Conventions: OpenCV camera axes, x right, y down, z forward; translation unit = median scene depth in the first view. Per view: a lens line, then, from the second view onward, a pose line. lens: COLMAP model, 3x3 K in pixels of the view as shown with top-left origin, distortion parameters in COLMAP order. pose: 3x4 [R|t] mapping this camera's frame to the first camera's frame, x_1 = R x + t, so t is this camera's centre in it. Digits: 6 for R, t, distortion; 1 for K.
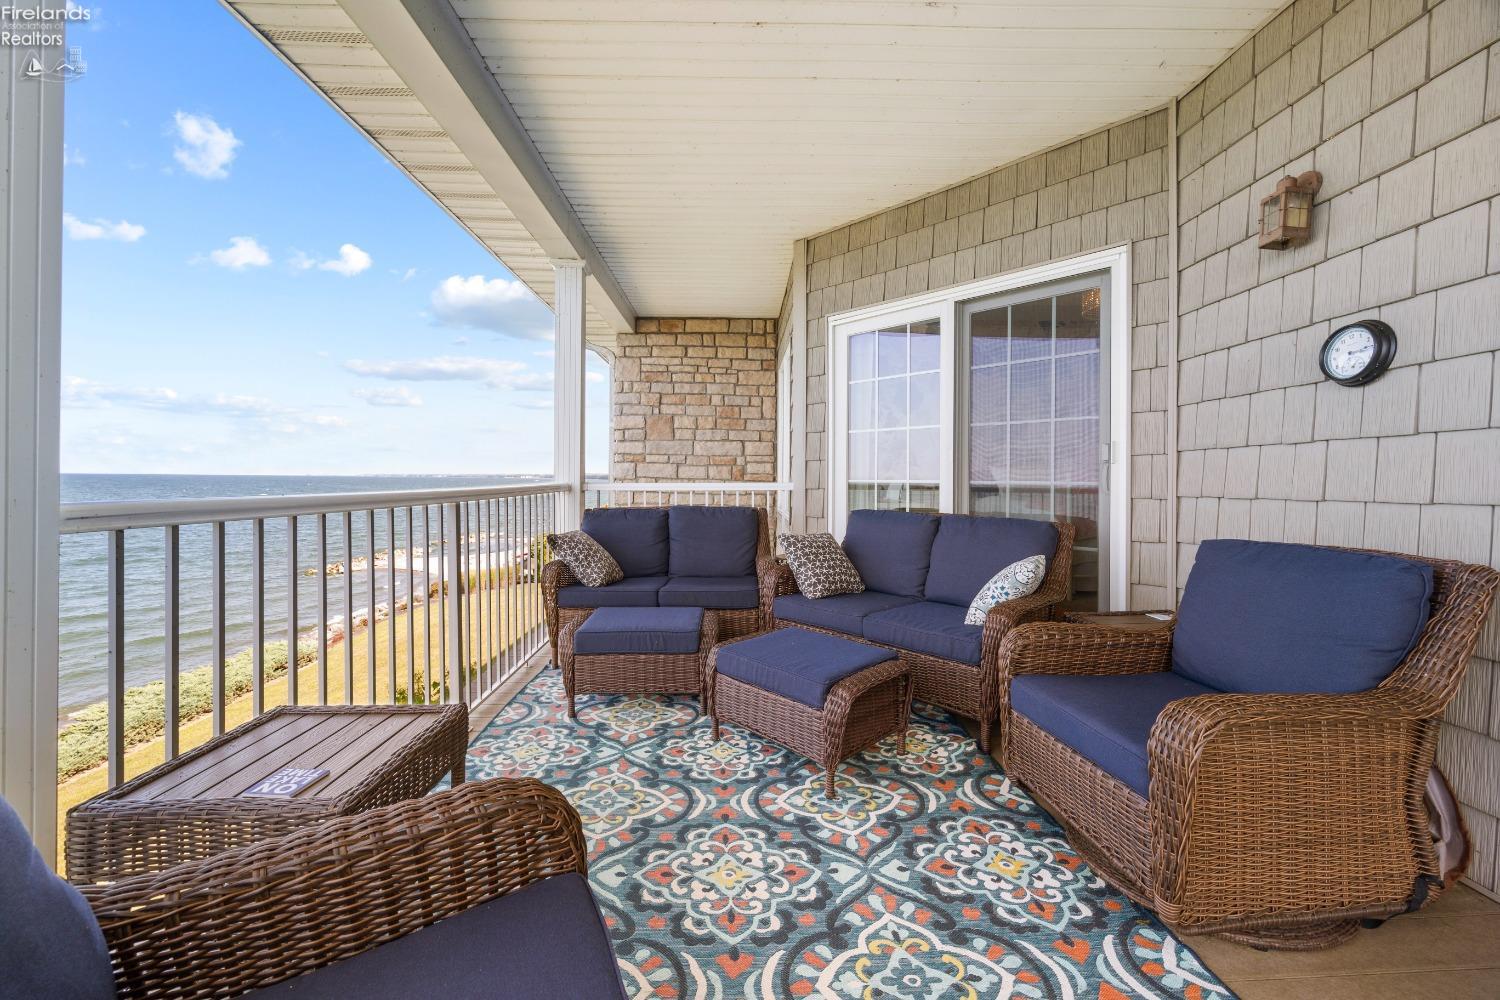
lens RADIAL K [[590.4, 0, 761.1], [0, 590.4, 481.9], [0, 0, 1]] dist [-0.000062, -0.000116]
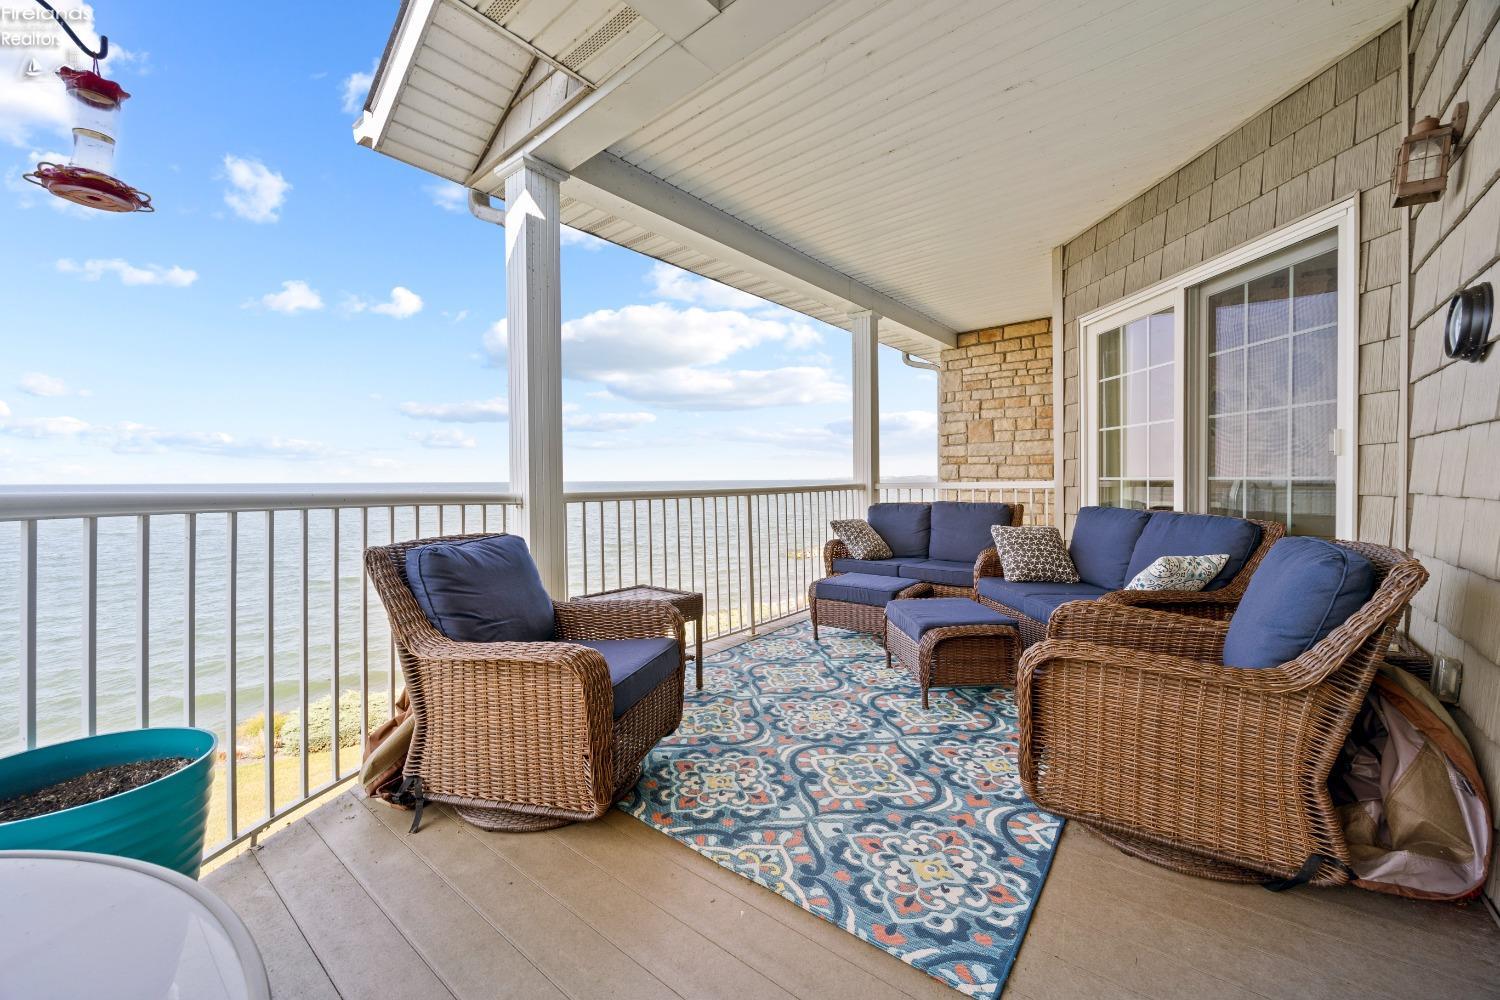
lens RADIAL K [[590.4, 0, 745.3], [0, 590.4, 487.4], [0, 0, 1]] dist [-0.000062, -0.000116]
pose [[0.742735, -0.004847, -0.669568, 0.429074], [0.010684, 0.999932, 0.004613, 0.002878], [0.669500, -0.010580, 0.742736, -0.178546]]
